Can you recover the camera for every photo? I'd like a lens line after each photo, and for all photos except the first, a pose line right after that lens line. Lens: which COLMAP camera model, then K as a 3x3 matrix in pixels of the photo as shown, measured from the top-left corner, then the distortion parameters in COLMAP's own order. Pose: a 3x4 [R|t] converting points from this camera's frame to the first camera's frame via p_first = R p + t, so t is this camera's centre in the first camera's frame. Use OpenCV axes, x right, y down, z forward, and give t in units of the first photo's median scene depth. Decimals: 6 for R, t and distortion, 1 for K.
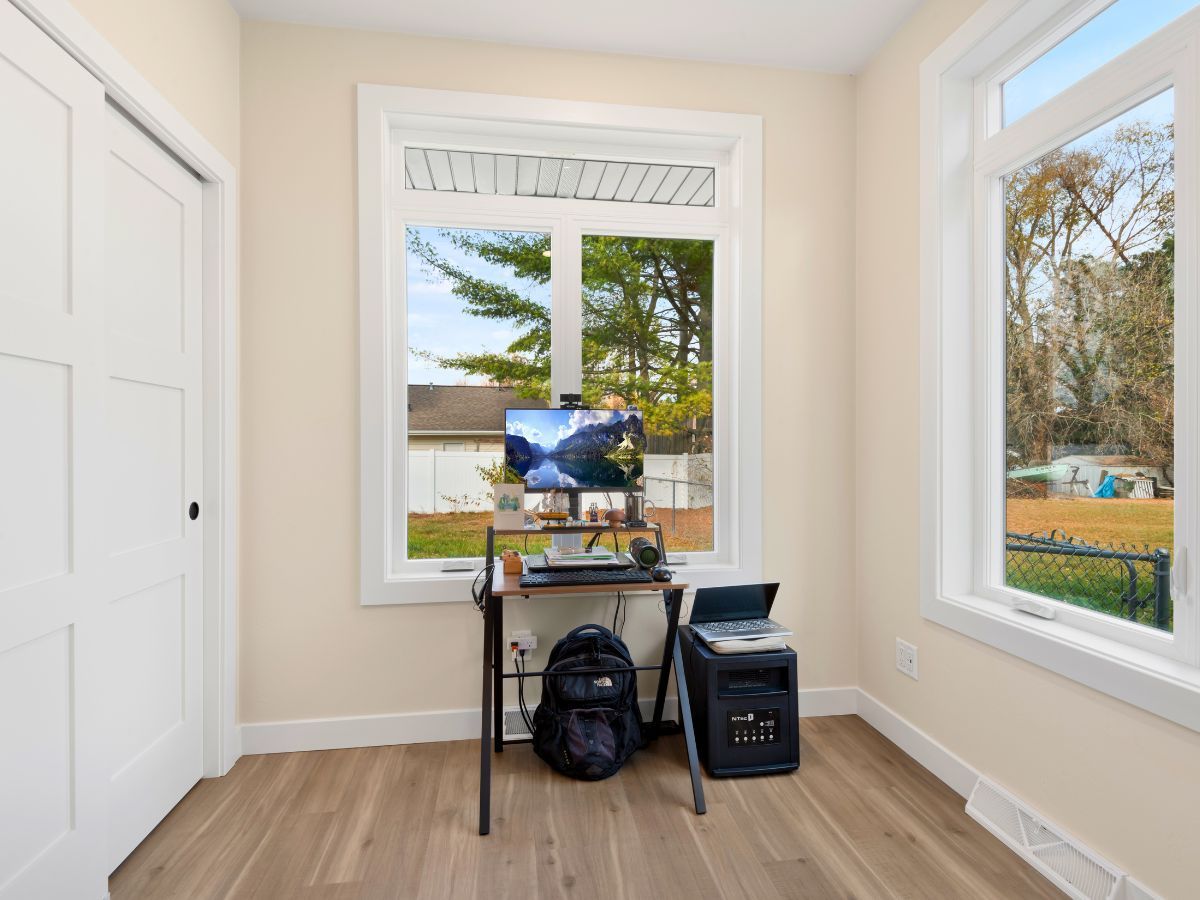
lens RADIAL K [[626.2, 0, 594.2], [0, 626.2, 412.4], [0, 0, 1]] dist [0.022114, -0.019193]
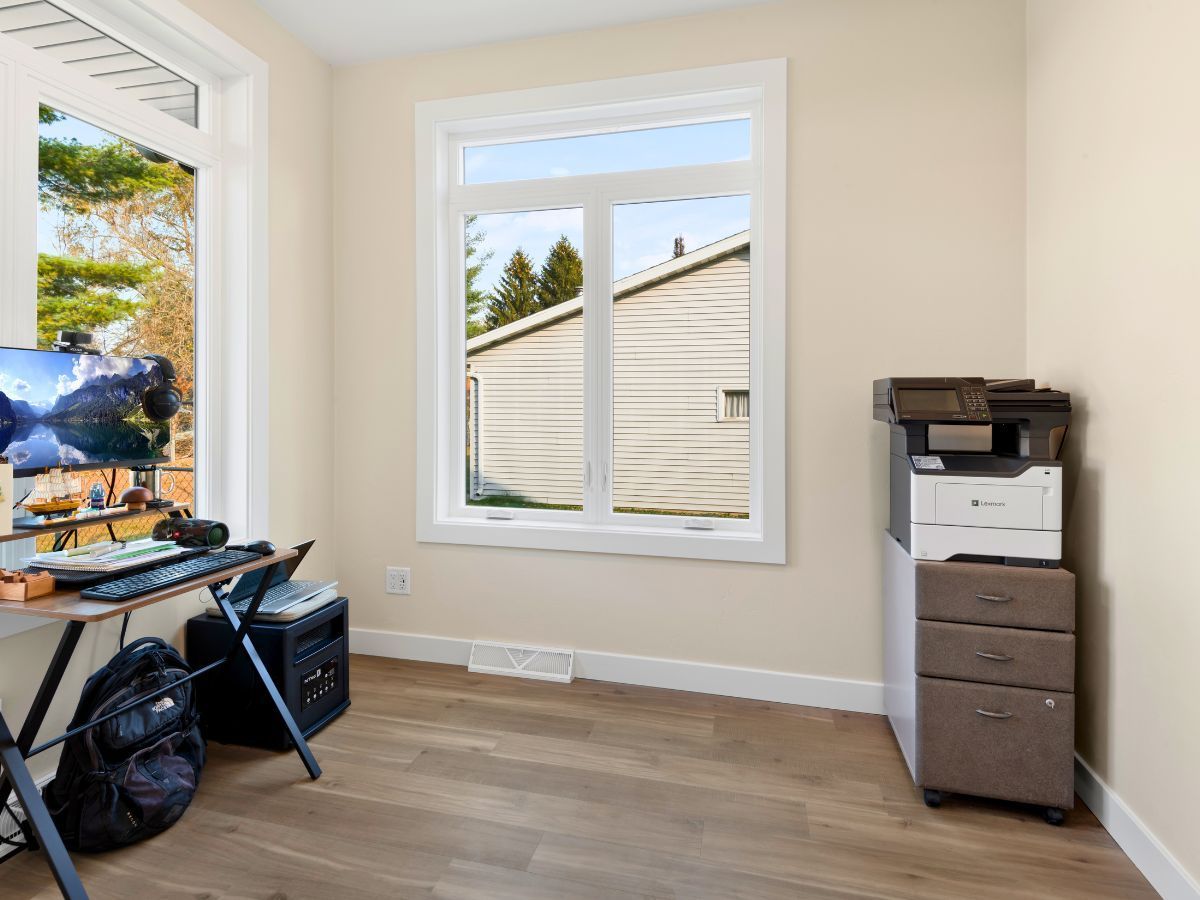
lens RADIAL K [[640.2, 0, 600.0], [0, 640.2, 396.8], [0, 0, 1]] dist [0.015017, -0.010621]
pose [[0.370693, 0.014095, 0.928648, -0.534793], [-0.037606, 0.999293, -0.000155, 0.024694], [-0.927994, -0.034866, 0.370961, 0.210199]]
